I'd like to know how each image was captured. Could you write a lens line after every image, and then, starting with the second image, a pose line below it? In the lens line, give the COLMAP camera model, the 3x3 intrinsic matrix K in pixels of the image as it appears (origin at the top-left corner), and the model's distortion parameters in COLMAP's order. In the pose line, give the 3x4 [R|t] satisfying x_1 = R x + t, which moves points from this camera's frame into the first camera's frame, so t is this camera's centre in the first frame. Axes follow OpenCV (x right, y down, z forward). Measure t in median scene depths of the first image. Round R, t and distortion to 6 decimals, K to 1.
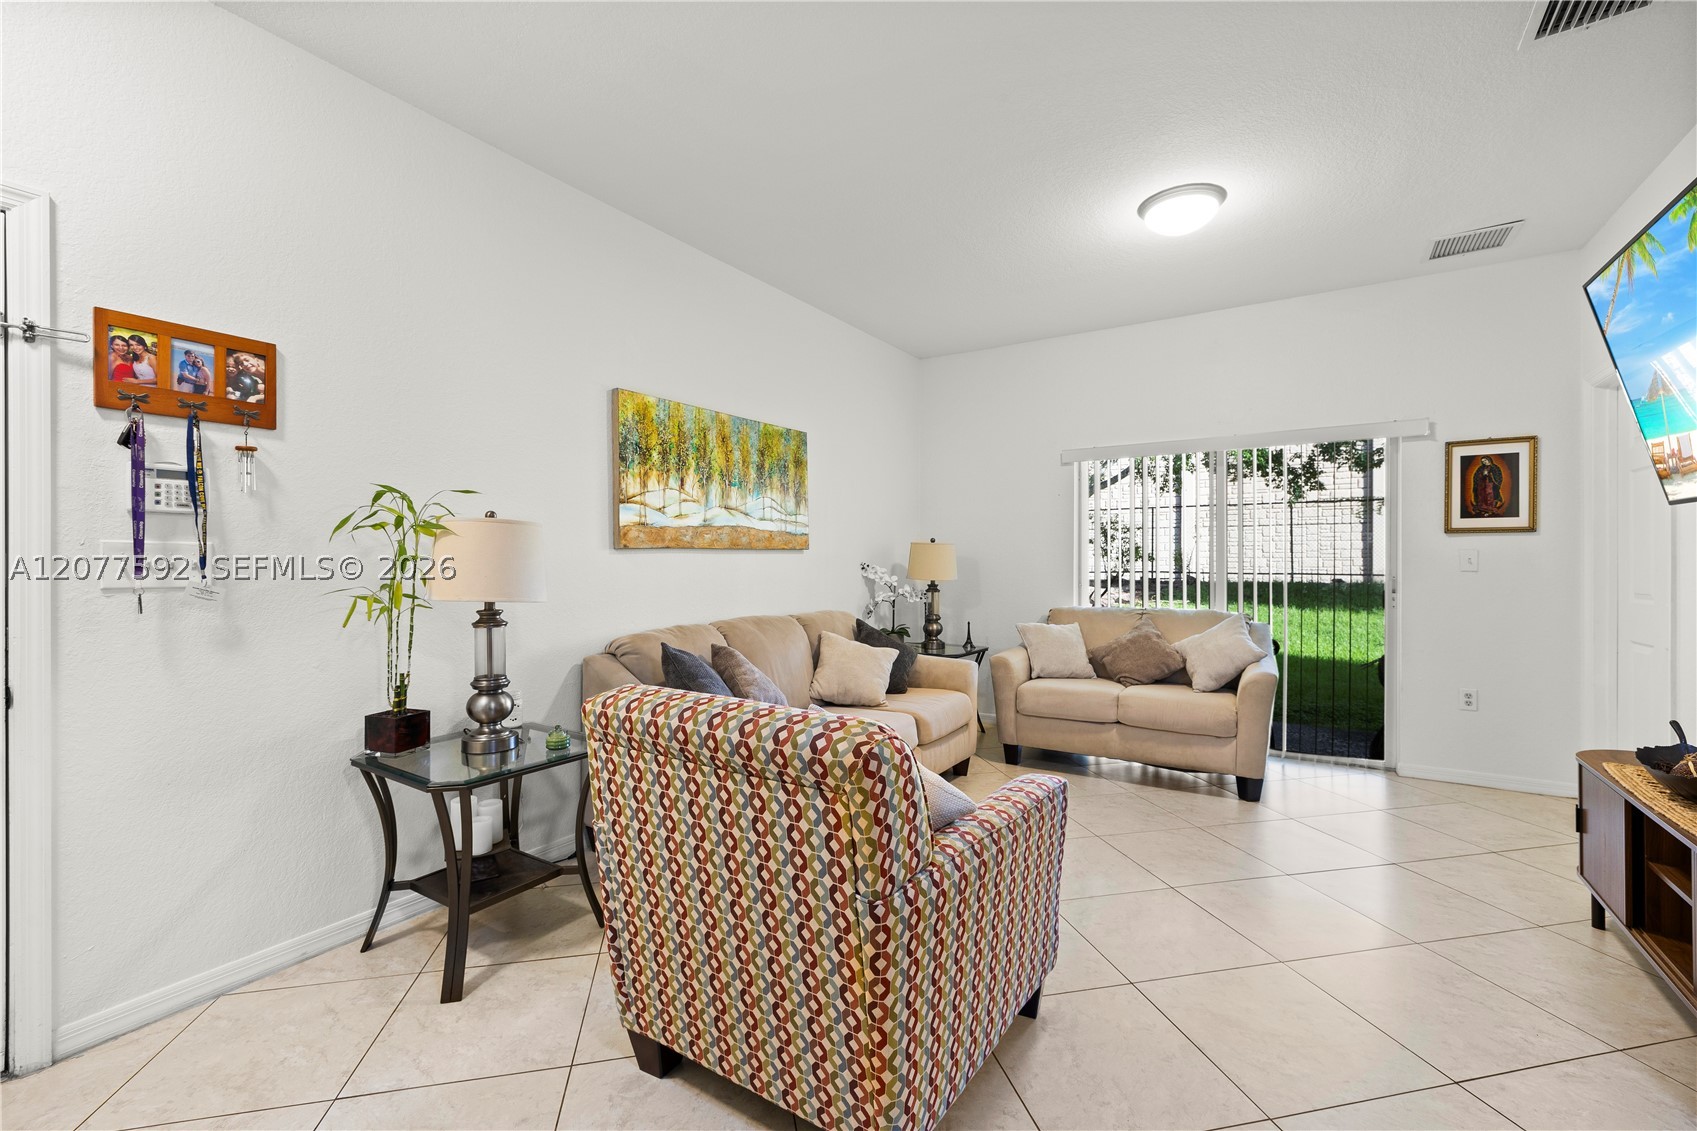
lens RADIAL K [[711.2, 0, 848.5], [0, 711.2, 565.5], [0, 0, 1]] dist [0.000588, -0.000311]
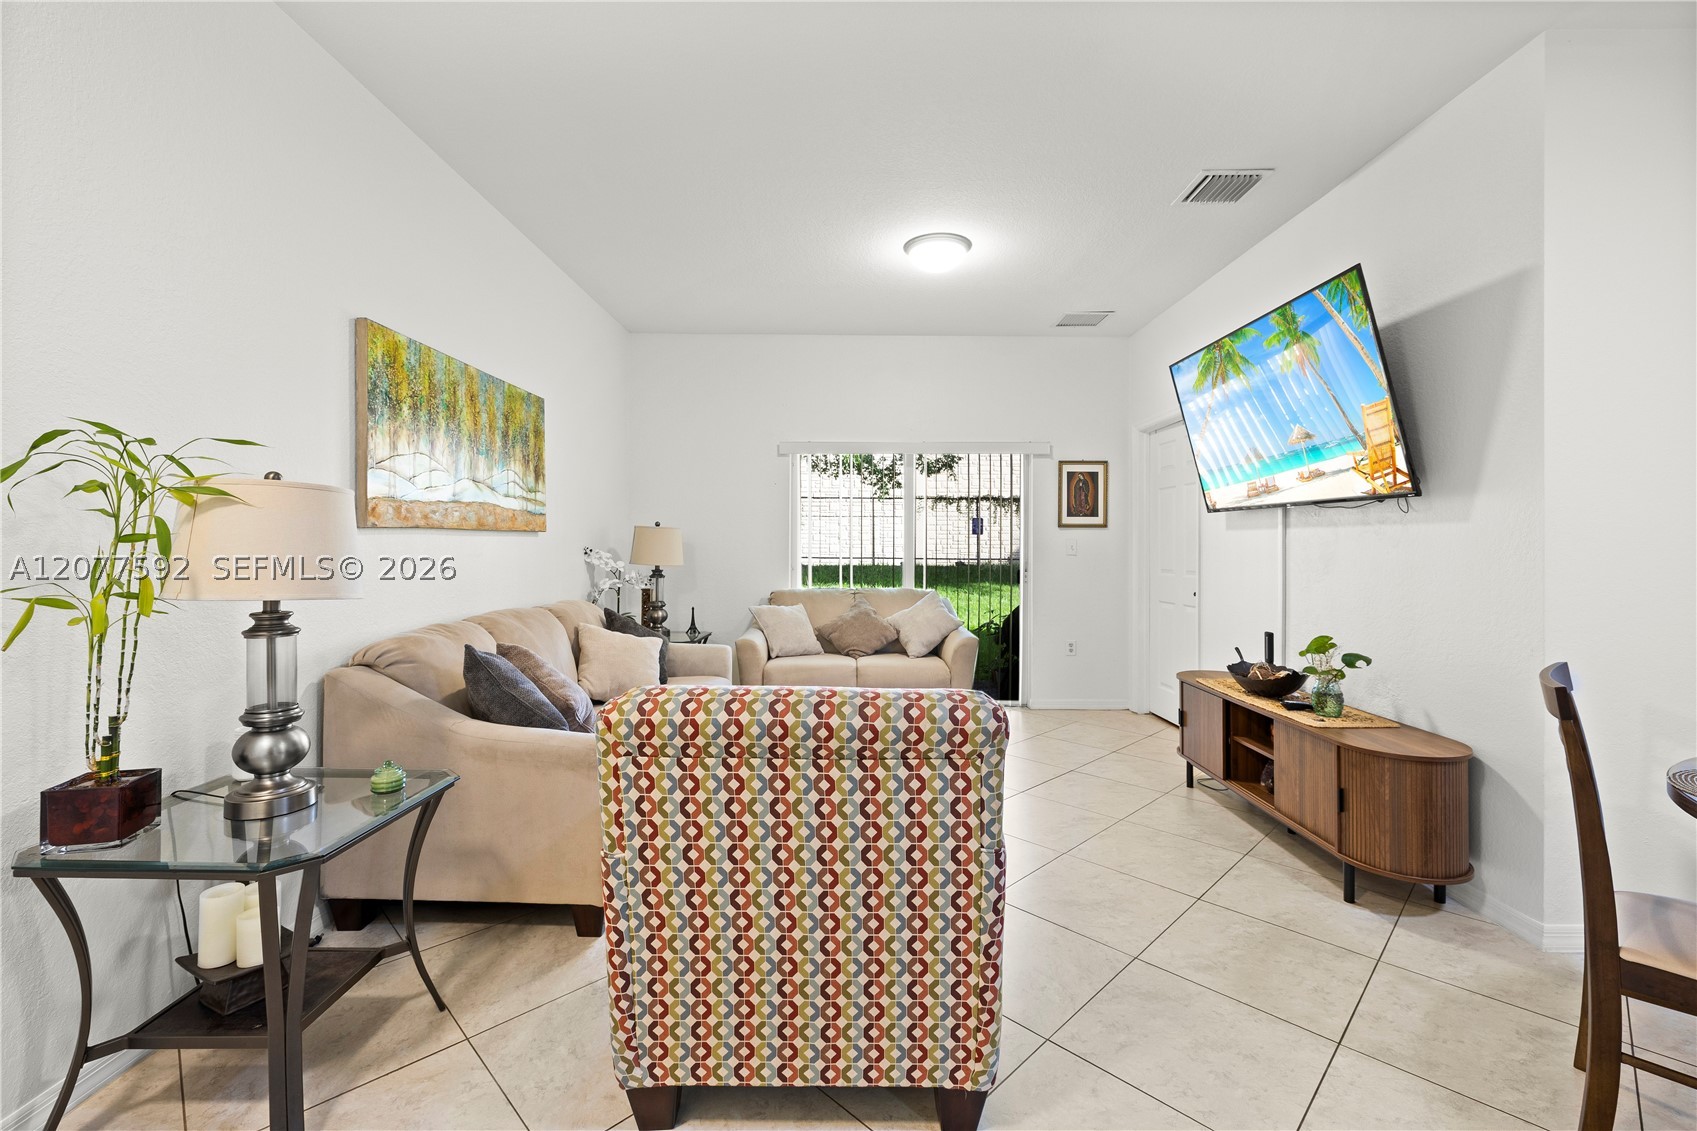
lens RADIAL K [[718.5, 0, 847.6], [0, 718.5, 546.9], [0, 0, 1]] dist [0.000169, 0.000135]
pose [[0.842523, 0.004214, 0.538645, -0.259172], [-0.001497, 0.999984, -0.005482, 0.000666], [-0.538659, 0.003813, 0.842515, 0.057968]]
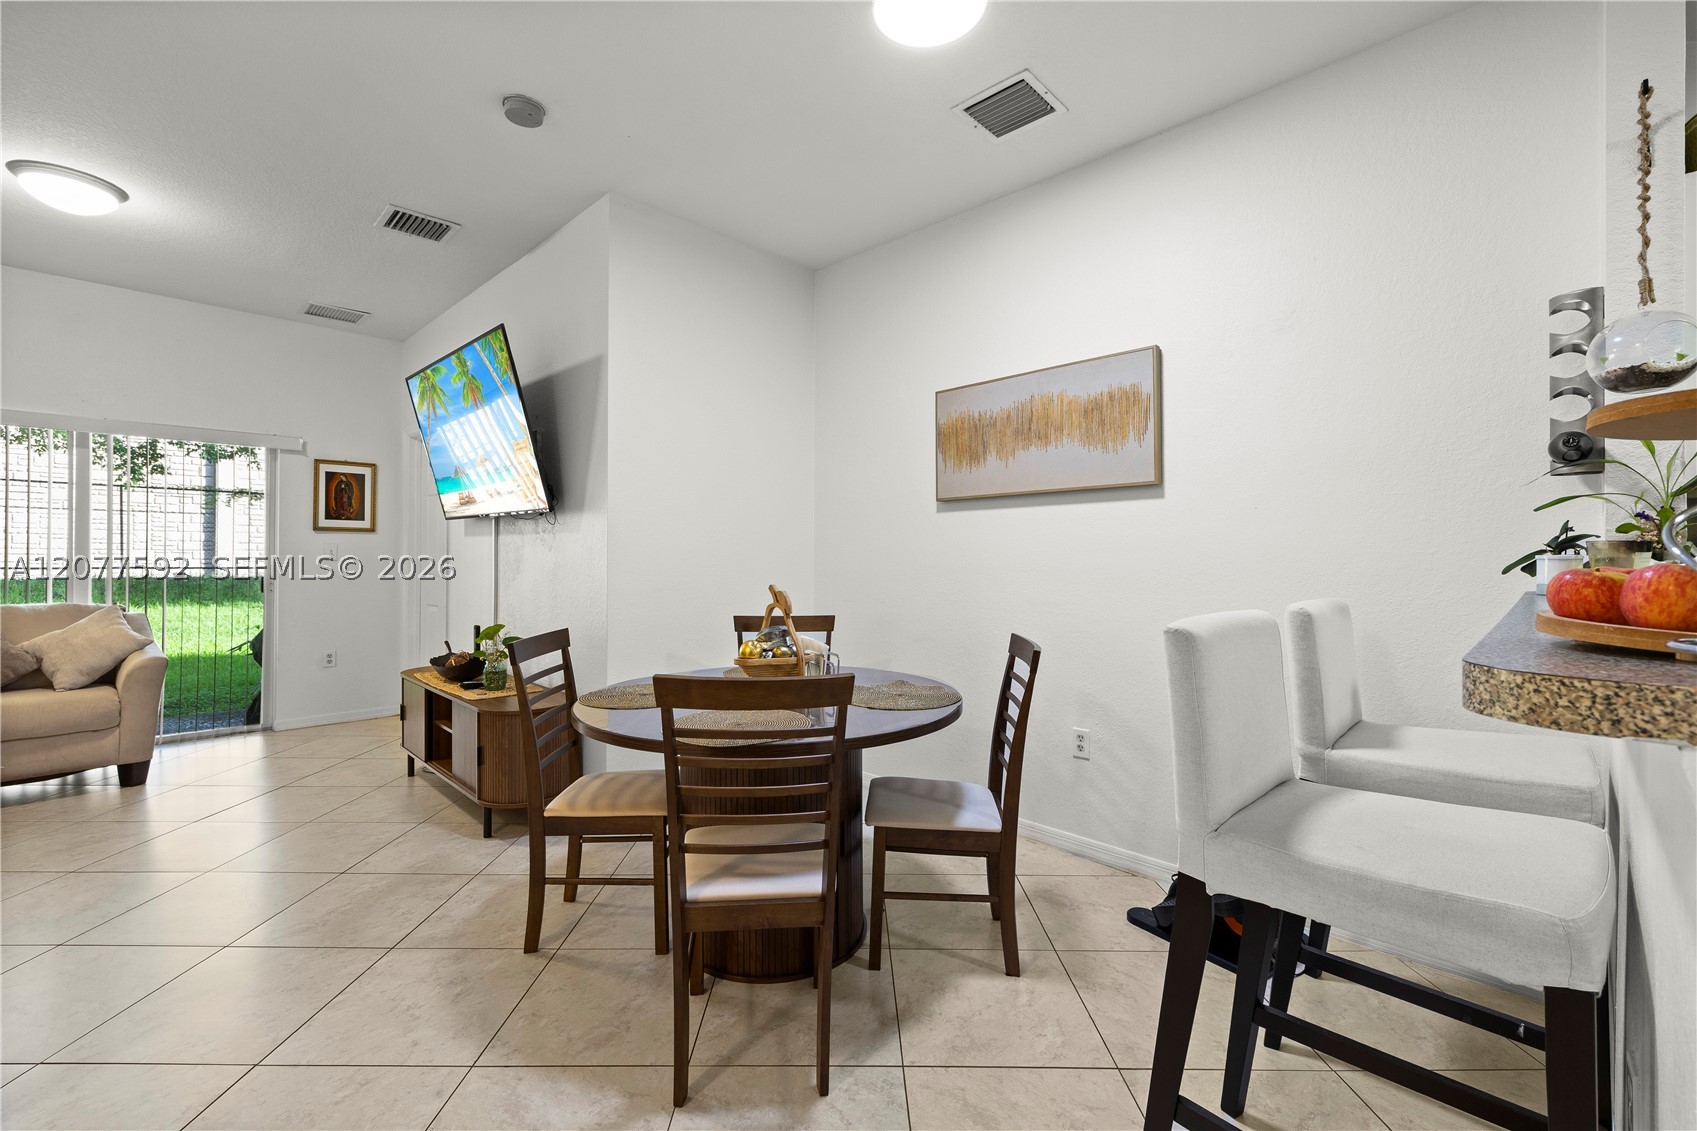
lens RADIAL K [[720.5, 0, 848.1], [0, 720.5, 552.9], [0, 0, 1]] dist [0.001428, 0.000128]
pose [[0.206949, 0.008741, 0.978313, -0.233225], [-0.000448, 0.999961, -0.008839, 0.006244], [-0.978352, 0.001391, 0.206945, -0.208882]]
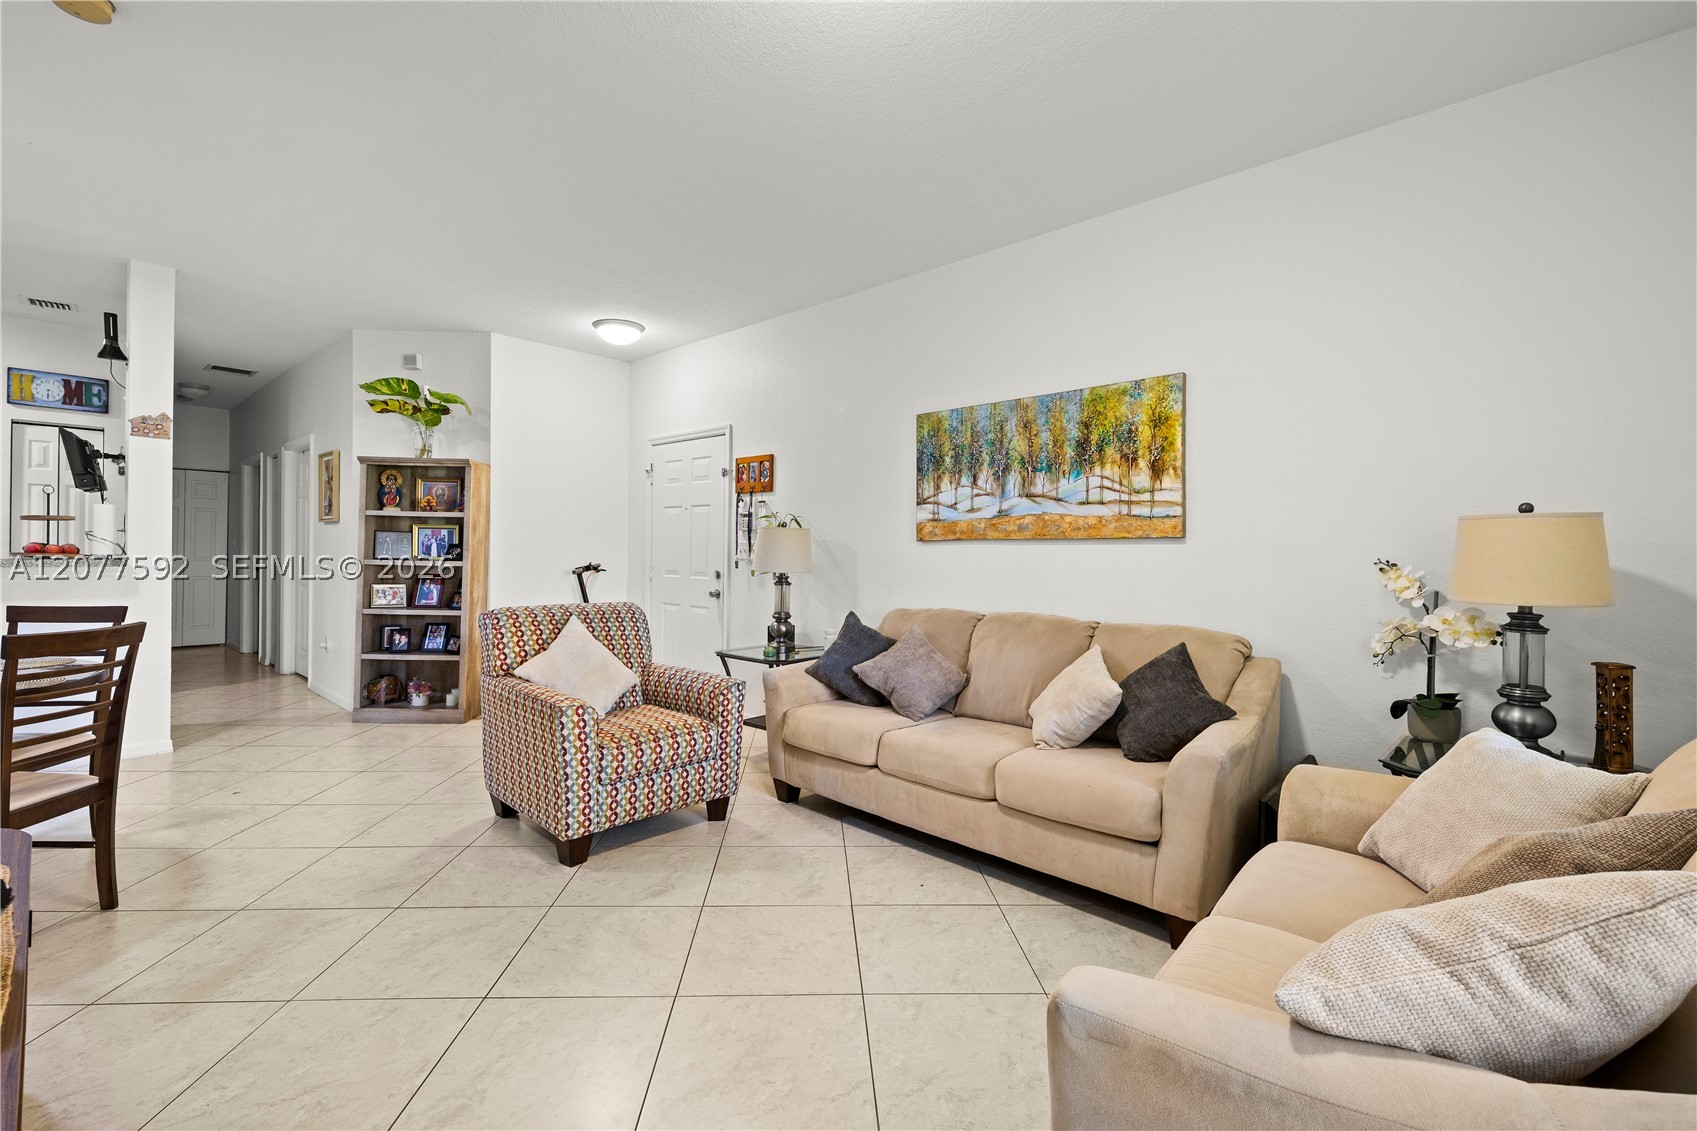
lens RADIAL K [[720.5, 0, 848.1], [0, 720.5, 552.9], [0, 0, 1]] dist [0.001428, 0.000128]
pose [[-0.153279, -0.002003, -0.988181, 0.823011], [-0.020287, 0.999794, 0.001120, -0.001674], [0.987975, 0.020219, -0.153288, 0.921824]]
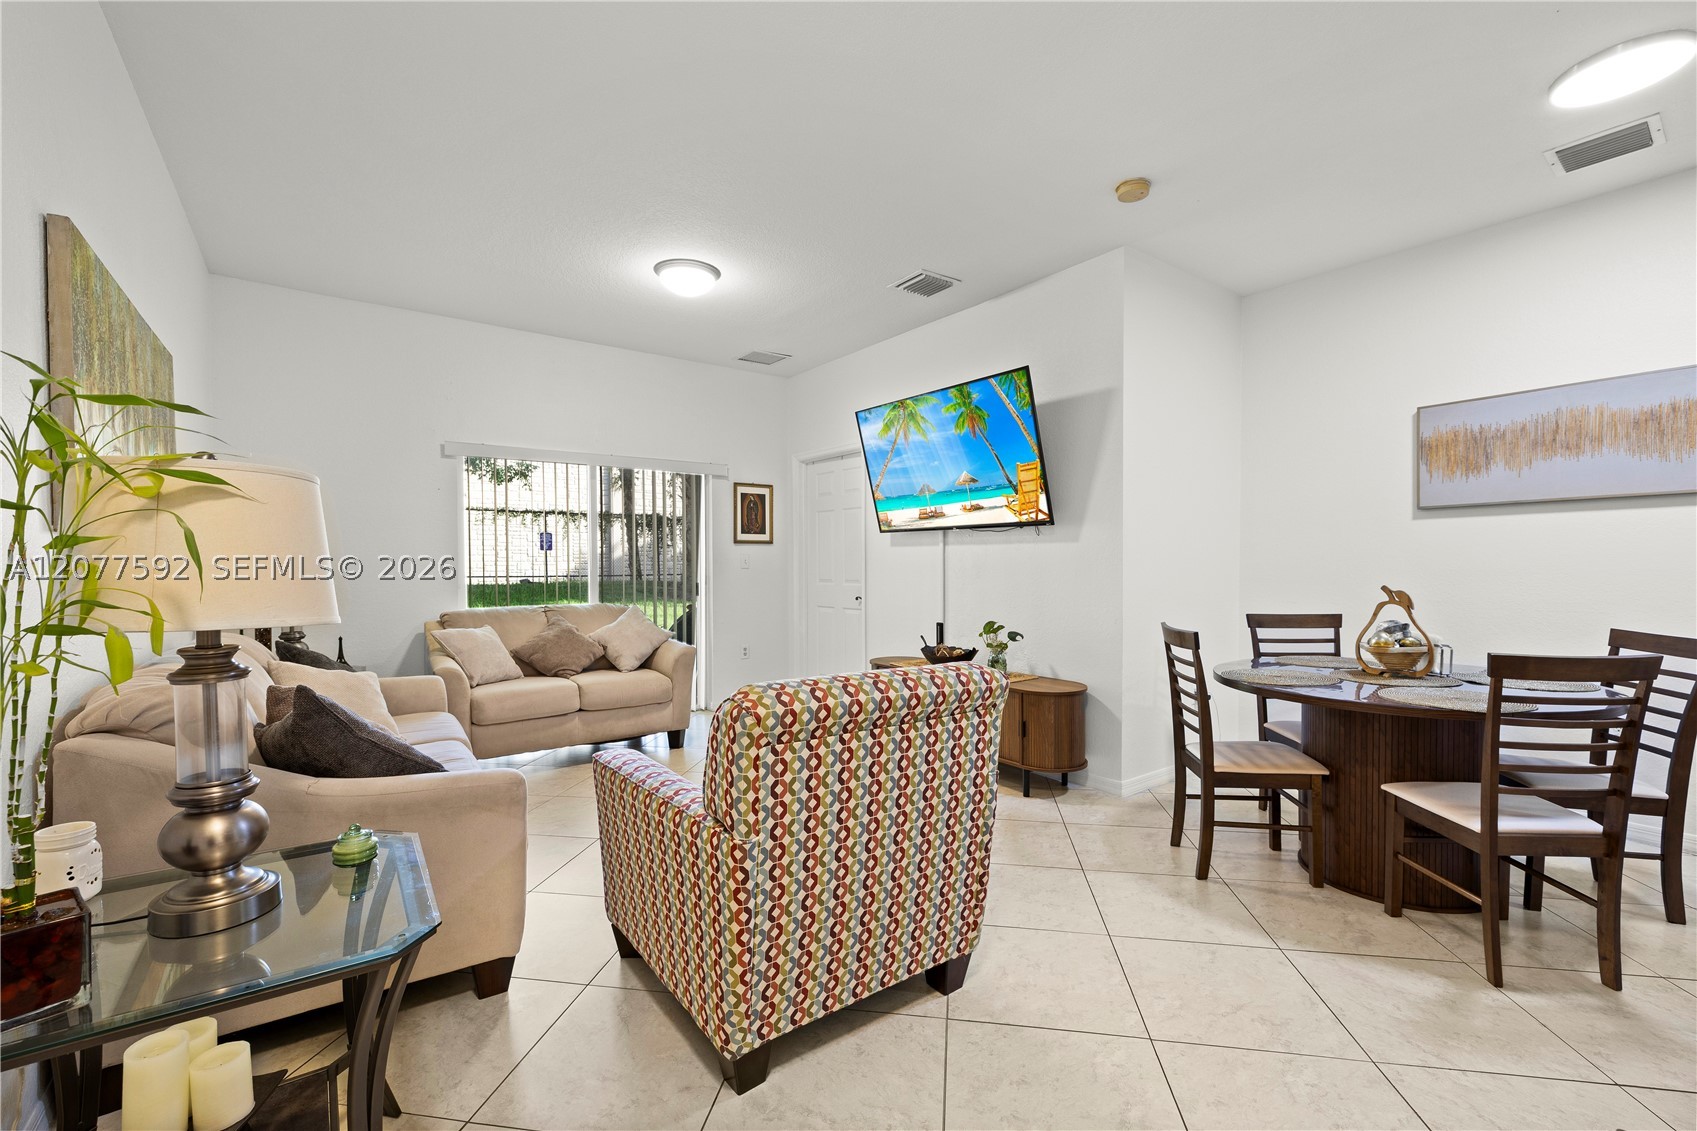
lens RADIAL K [[719.9, 0, 845.0], [0, 719.9, 578.0], [0, 0, 1]] dist [0.000337, 0.000088]
pose [[0.360317, -0.018031, 0.932656, -0.521688], [0.007150, 0.999837, 0.016568, 0.005155], [-0.932803, 0.000698, 0.360387, 0.247031]]
